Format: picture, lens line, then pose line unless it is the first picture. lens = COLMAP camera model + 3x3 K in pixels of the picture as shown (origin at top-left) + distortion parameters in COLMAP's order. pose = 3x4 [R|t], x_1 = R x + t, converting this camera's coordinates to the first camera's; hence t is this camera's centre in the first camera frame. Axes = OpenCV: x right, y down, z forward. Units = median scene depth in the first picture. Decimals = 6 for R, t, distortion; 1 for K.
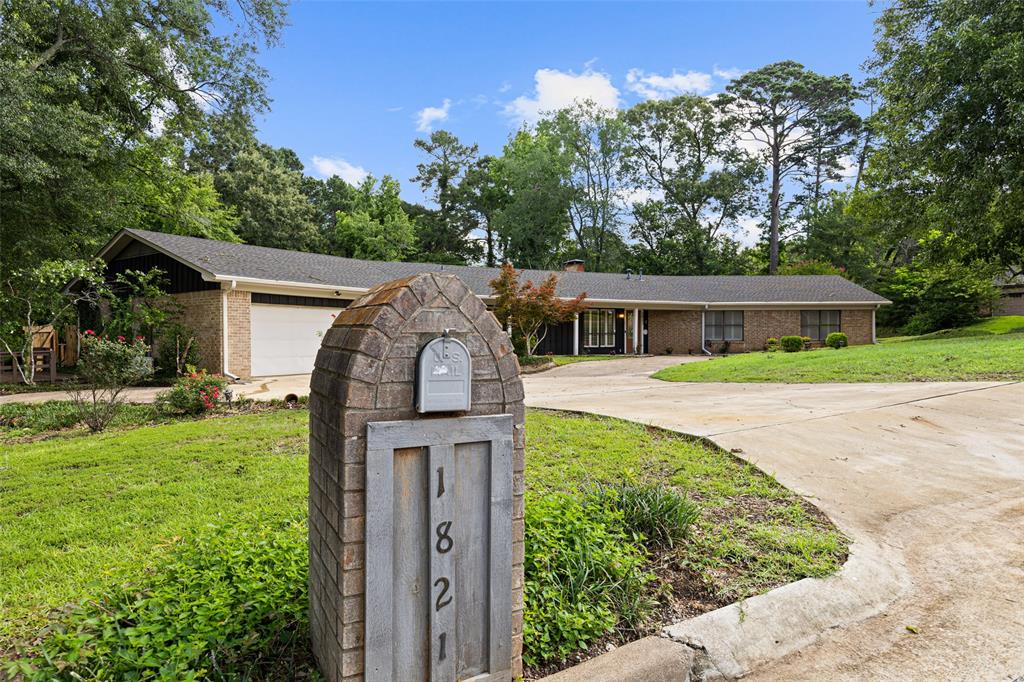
lens RADIAL K [[617.6, 0, 512.2], [0, 617.6, 341.4], [0, 0, 1]] dist [0.000208, -0.000414]
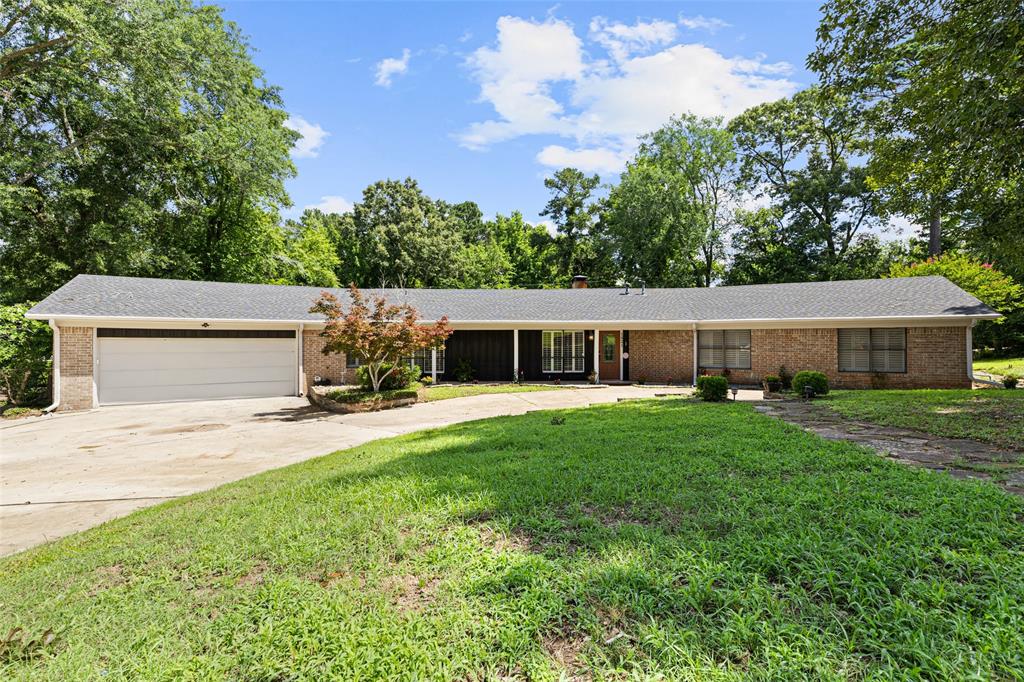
lens RADIAL K [[471.4, 0, 511.3], [0, 471.4, 335.7], [0, 0, 1]] dist [0.001831, 0.000056]
pose [[0.900980, -0.002844, -0.433851, 0.337930], [-0.003073, 0.999912, -0.012935, -0.031664], [0.433850, 0.012987, 0.900892, 0.310496]]
